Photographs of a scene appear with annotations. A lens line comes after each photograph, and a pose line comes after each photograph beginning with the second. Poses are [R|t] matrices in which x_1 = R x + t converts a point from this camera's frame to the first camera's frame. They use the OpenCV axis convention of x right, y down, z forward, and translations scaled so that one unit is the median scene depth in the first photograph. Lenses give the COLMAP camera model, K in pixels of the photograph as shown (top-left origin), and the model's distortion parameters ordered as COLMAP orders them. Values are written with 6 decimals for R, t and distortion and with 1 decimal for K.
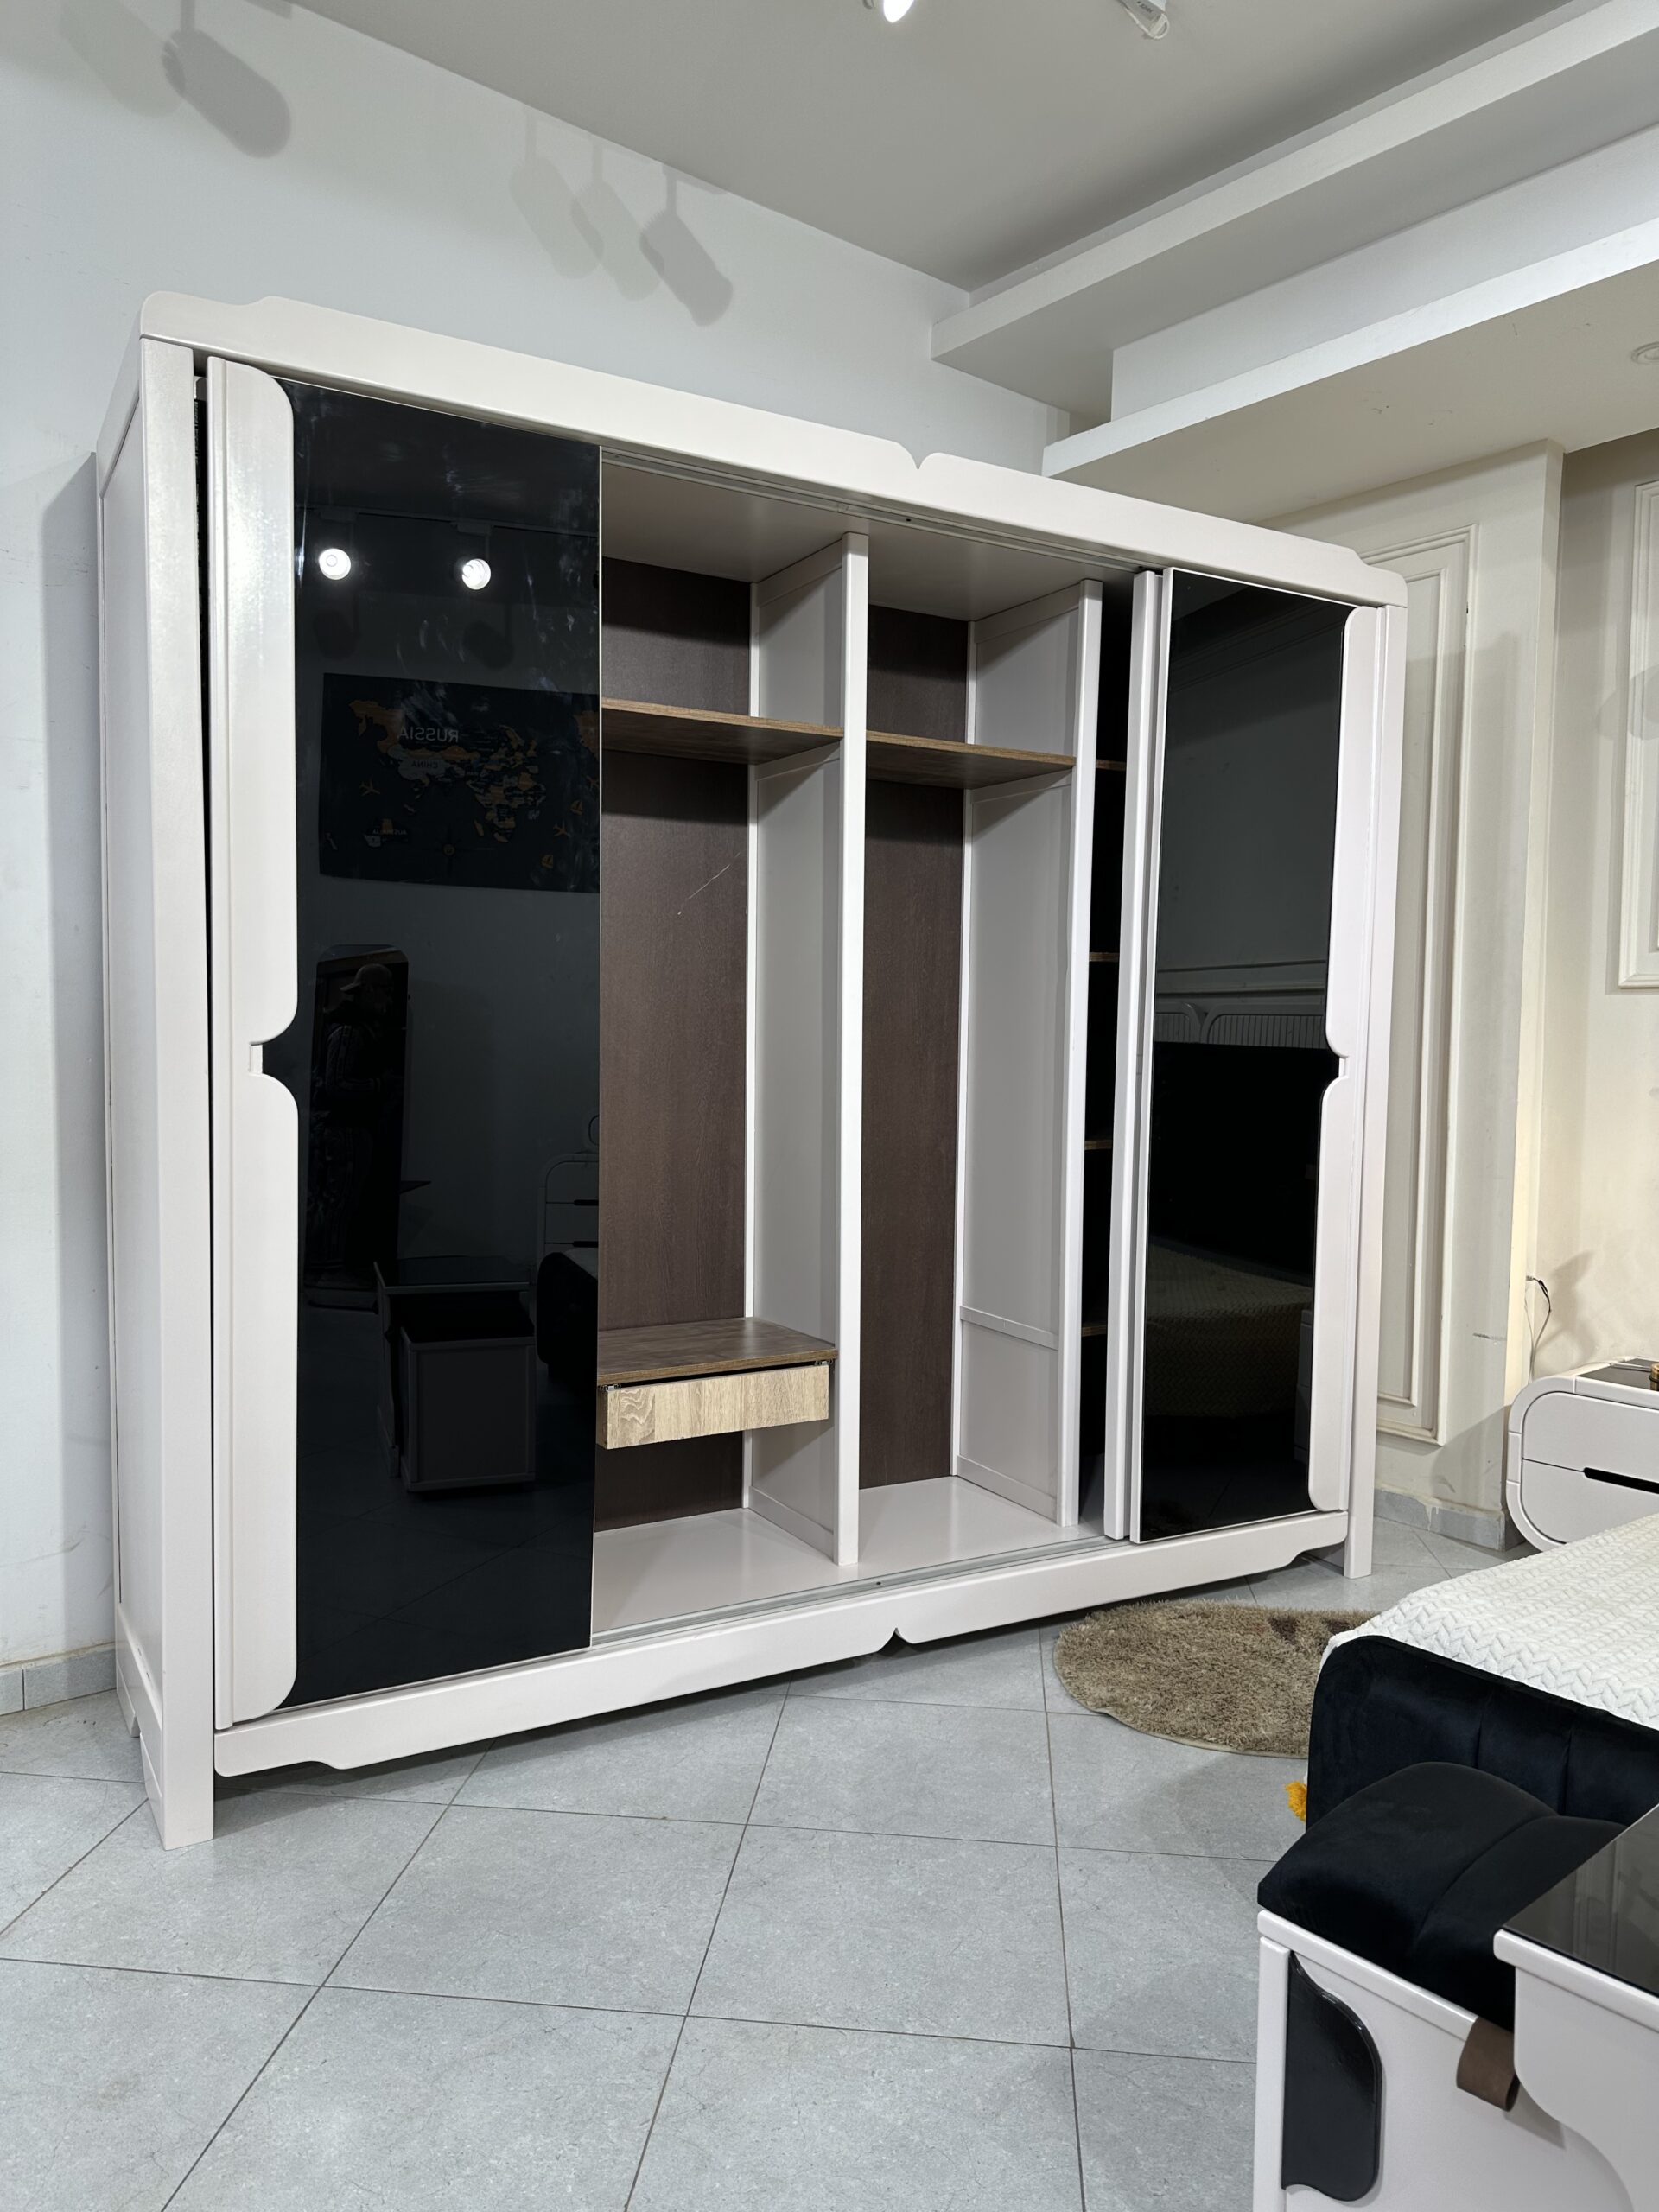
lens RADIAL K [[1554.0, 0, 827.4], [0, 1554.0, 1113.5], [0, 0, 1]] dist [0.021003, -0.020364]
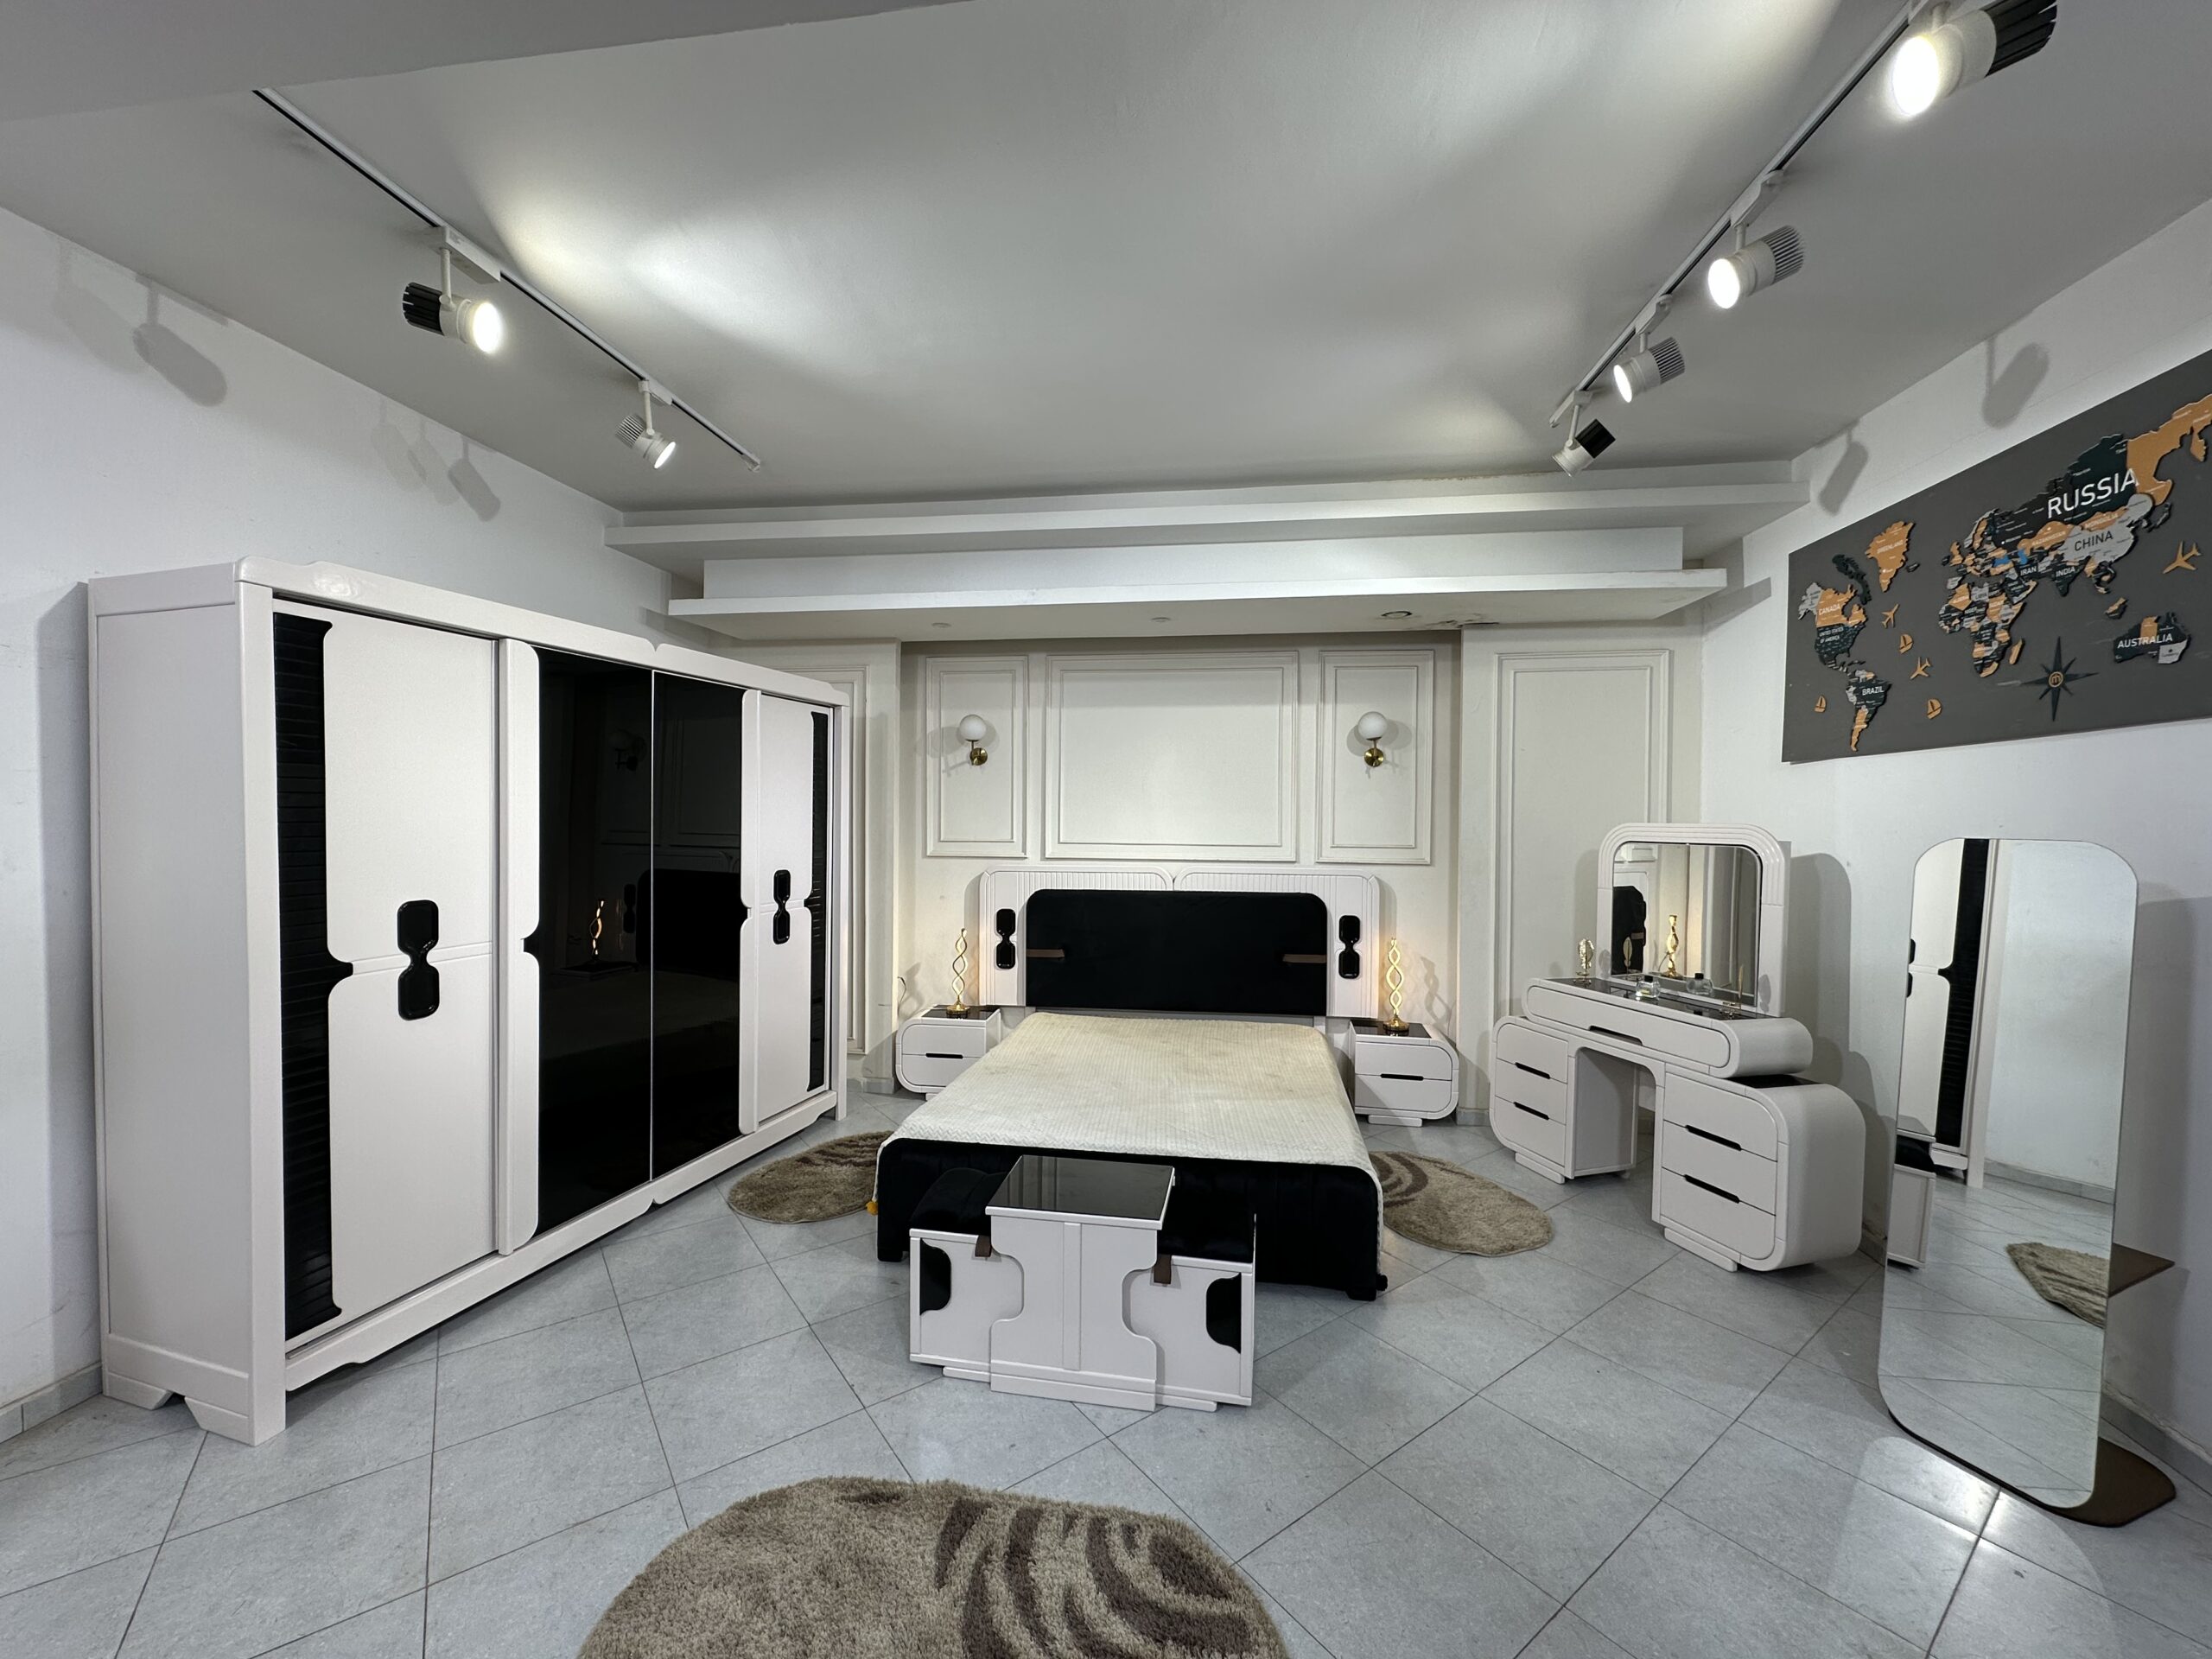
lens RADIAL K [[872.2, 0, 1106.0], [0, 872.2, 829.5], [0, 0, 1]] dist [-0.006946, 0.000354]
pose [[0.734378, -0.020347, 0.678436, -0.288010], [0.037366, 0.999247, -0.010479, -0.125144], [-0.677711, 0.033046, 0.734585, -0.275459]]
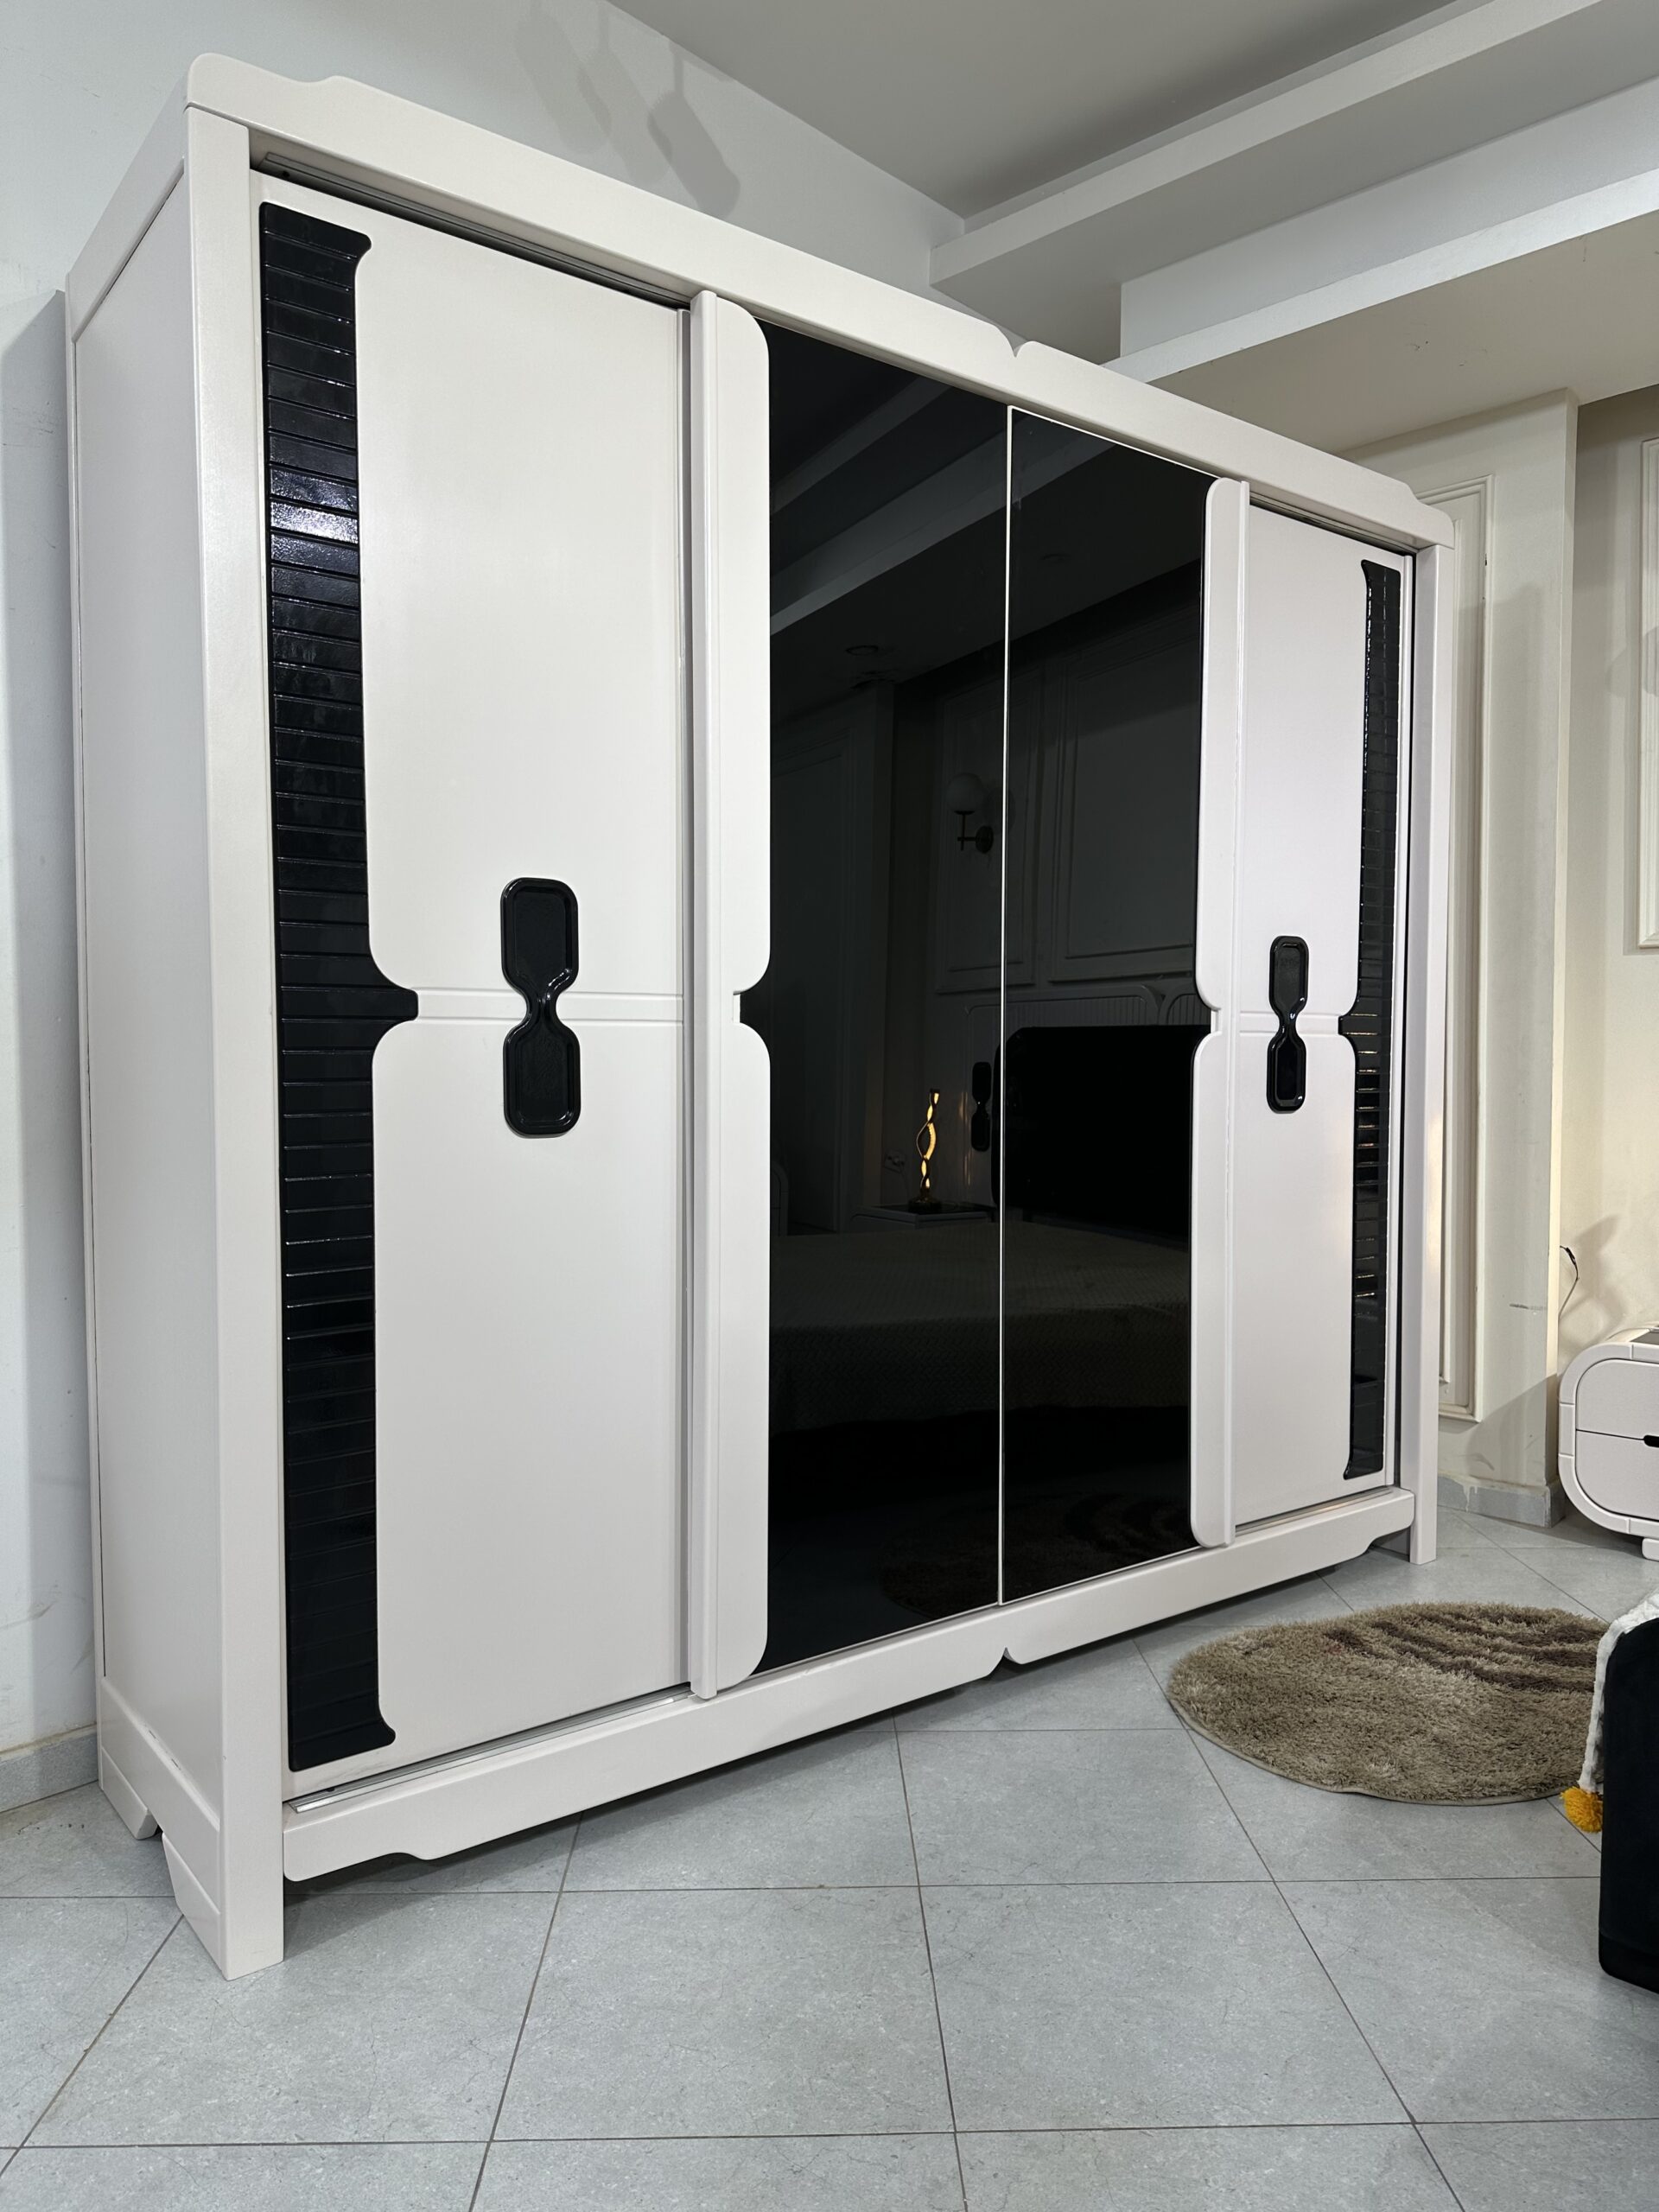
lens RADIAL K [[1549.1, 0, 829.5], [0, 1549.1, 1106.0], [0, 0, 1]] dist [0.014919, -0.014044]
pose [[0.991145, -0.019641, 0.131321, -0.166513], [0.022264, 0.999580, -0.018536, 0.033874], [-0.130902, 0.021295, 0.991167, 0.122222]]
